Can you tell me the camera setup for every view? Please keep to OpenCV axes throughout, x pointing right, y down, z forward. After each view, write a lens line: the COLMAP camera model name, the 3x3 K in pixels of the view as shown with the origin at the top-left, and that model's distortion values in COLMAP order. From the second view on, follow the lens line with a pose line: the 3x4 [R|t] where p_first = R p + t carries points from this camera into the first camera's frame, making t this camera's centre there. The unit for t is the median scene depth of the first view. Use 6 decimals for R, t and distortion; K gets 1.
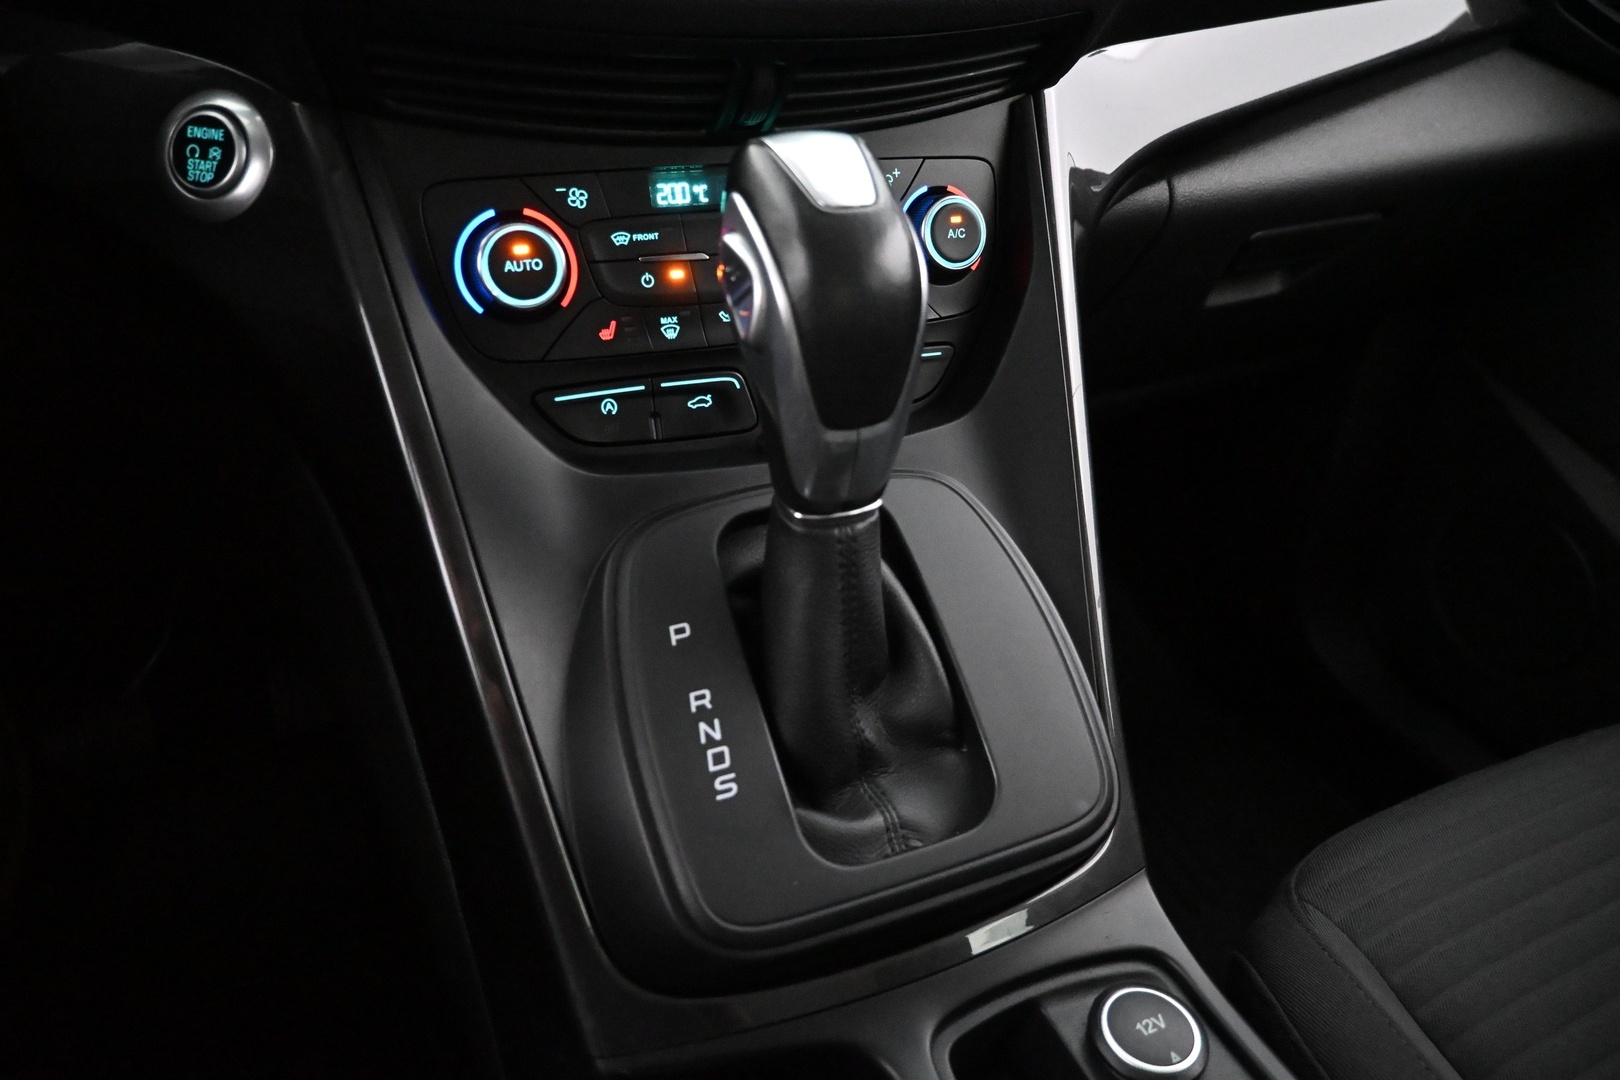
lens RADIAL K [[1080.3, 0, 812.3], [0, 1080.3, 547.5], [0, 0, 1]] dist [-0.016457, 0.004883]
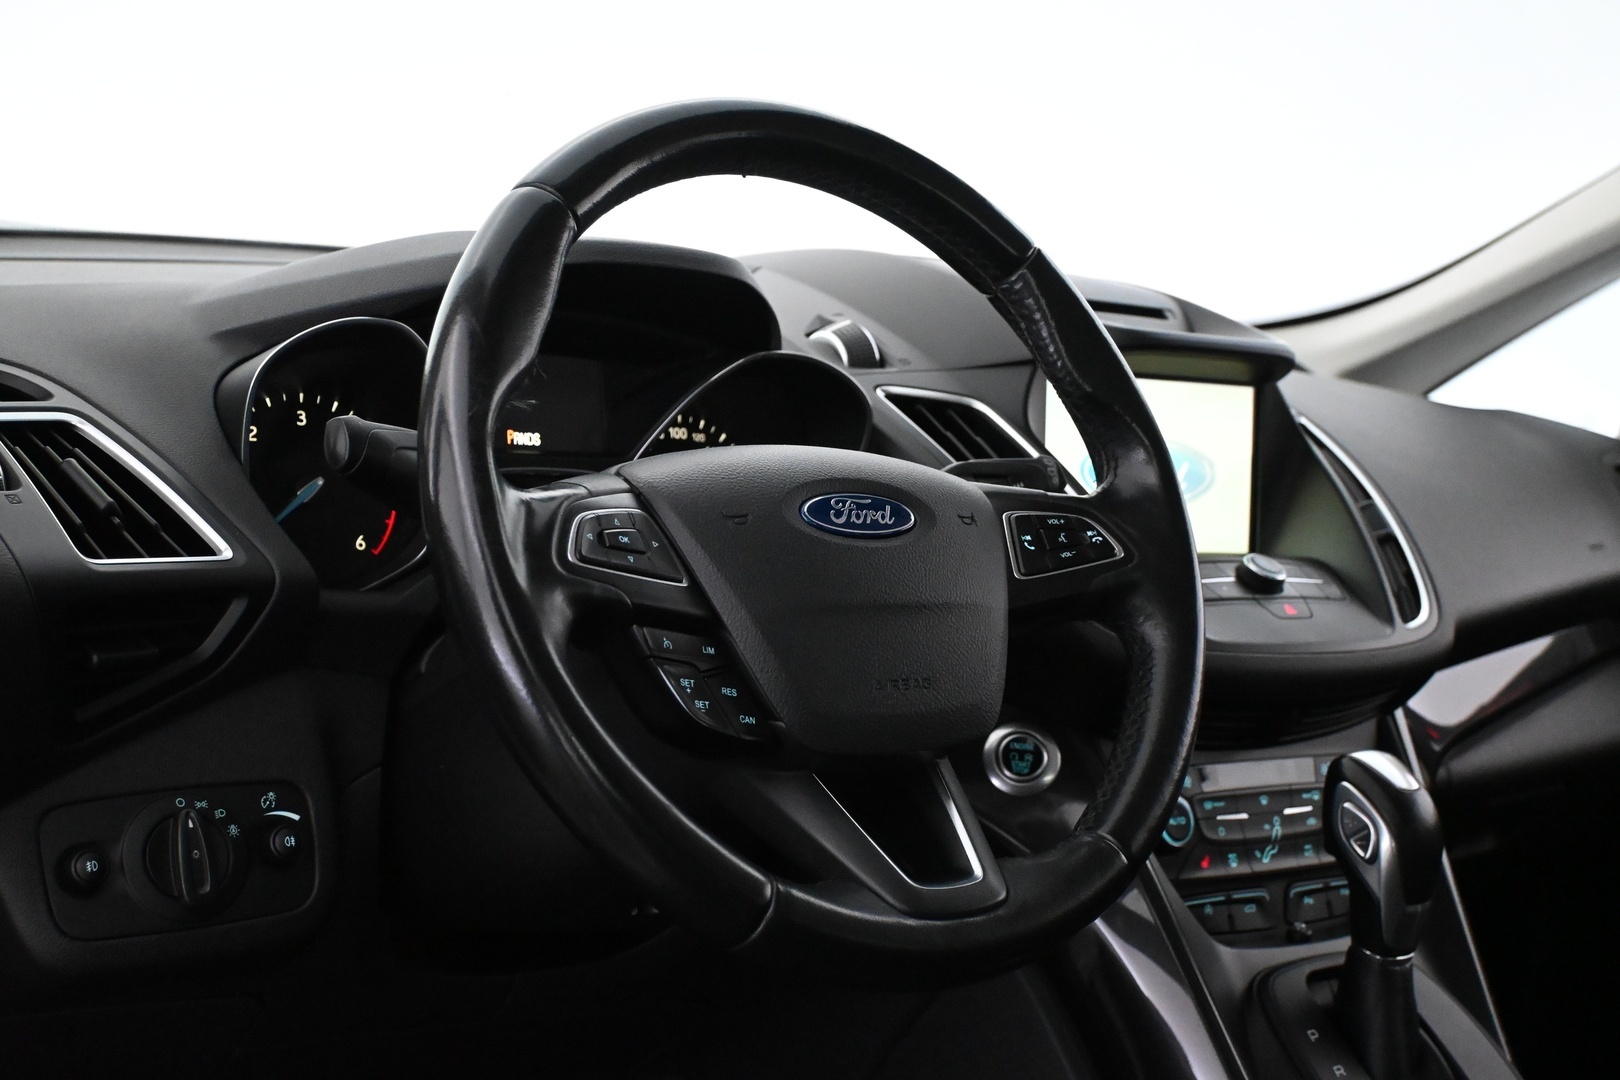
lens RADIAL K [[2065.4, 0, 813.7], [0, 2065.4, 541.8], [0, 0, 1]] dist [0.005339, 0.000000]
pose [[0.974873, 0.024898, 0.221367, -1.589237], [0.065192, 0.918340, -0.390386, 0.571054], [-0.213010, 0.395008, 0.893642, -1.972208]]
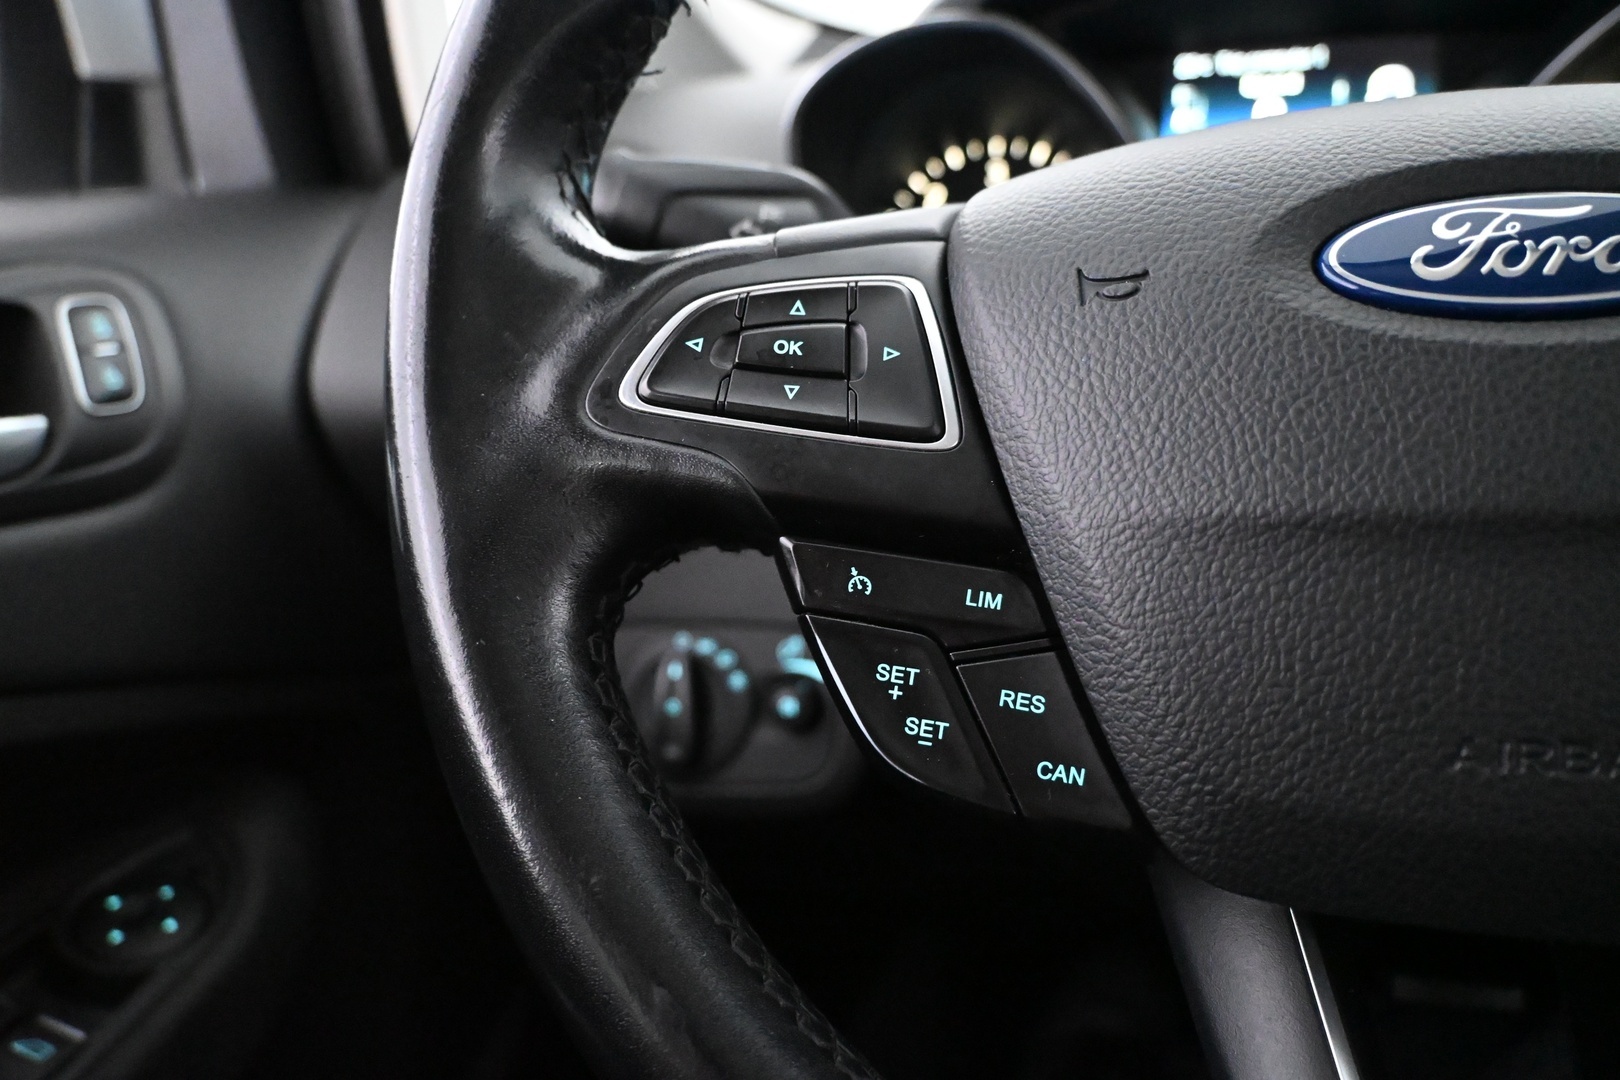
lens RADIAL K [[1153.2, 0, 807.8], [0, 1153.2, 531.9], [0, 0, 1]] dist [0.001558, 0.000055]
pose [[0.776381, 0.107366, -0.621052, -0.894203], [-0.229981, 0.965699, -0.120553, -0.189494], [0.586806, 0.236426, 0.774442, -0.288648]]
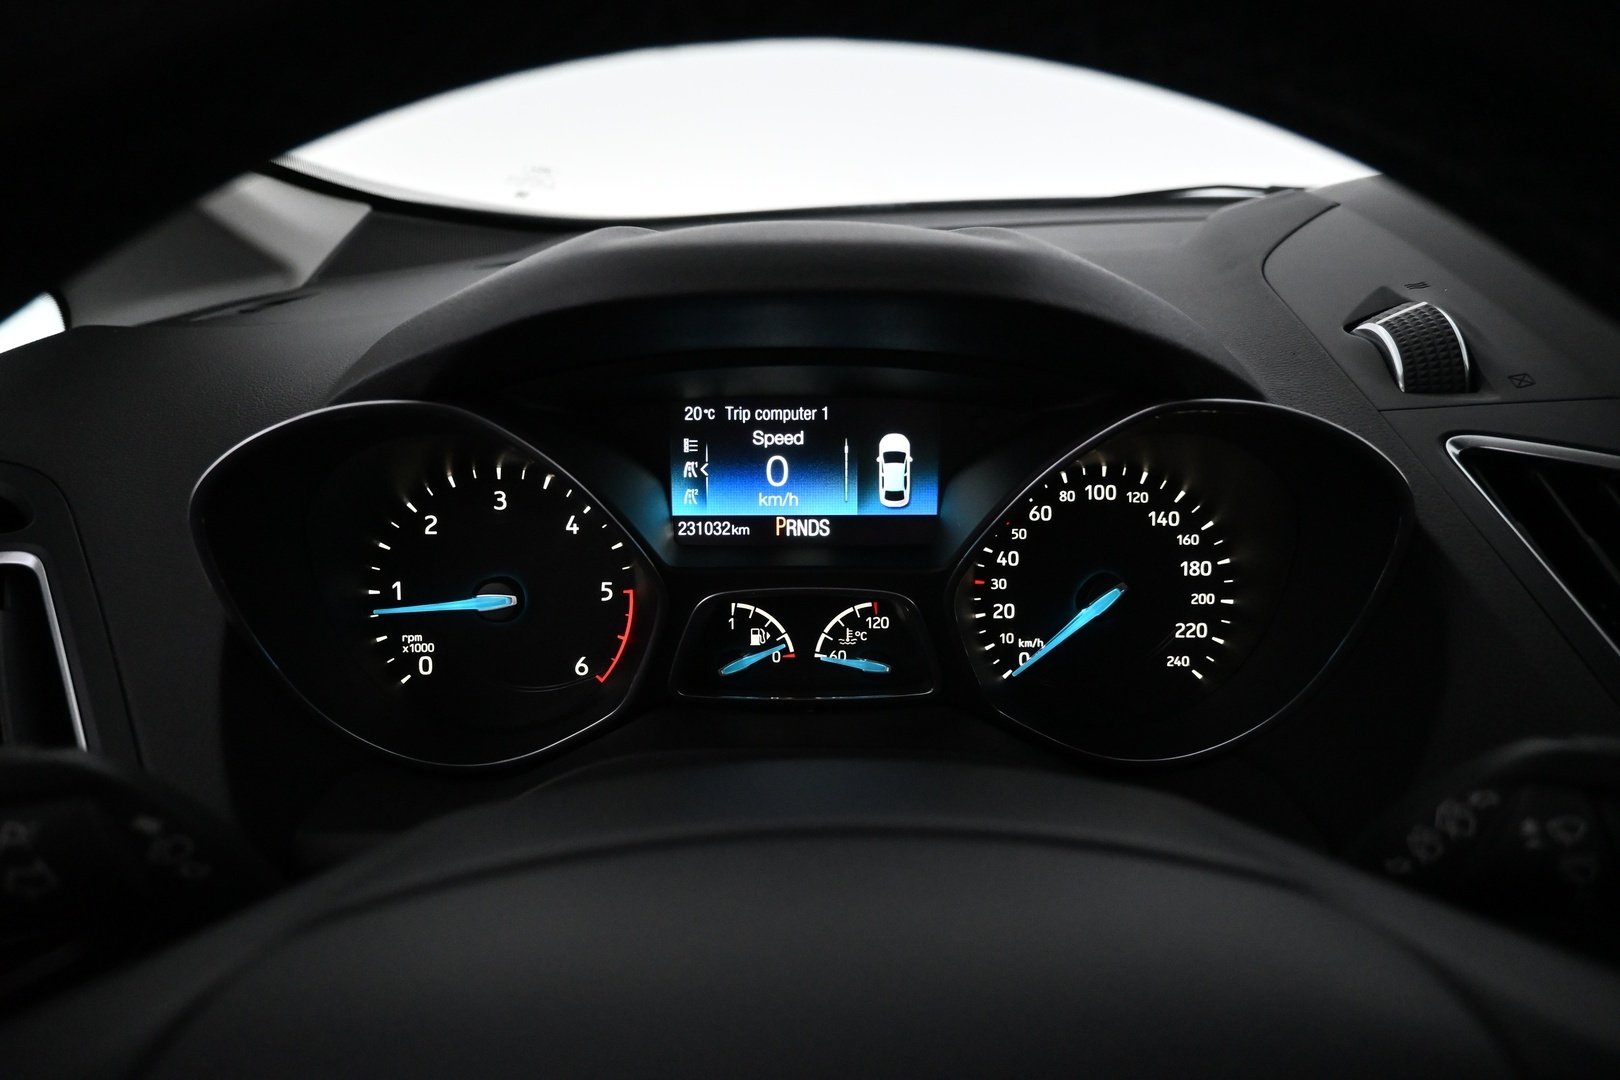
lens RADIAL K [[1080.3, 0, 807.2], [0, 1080.3, 543.7], [0, 0, 1]] dist [-0.016457, 0.004883]
pose [[0.922318, 0.082991, -0.377415, -0.889151], [-0.164362, 0.968169, -0.188771, -0.628230], [0.349735, 0.236140, 0.906600, -0.094449]]
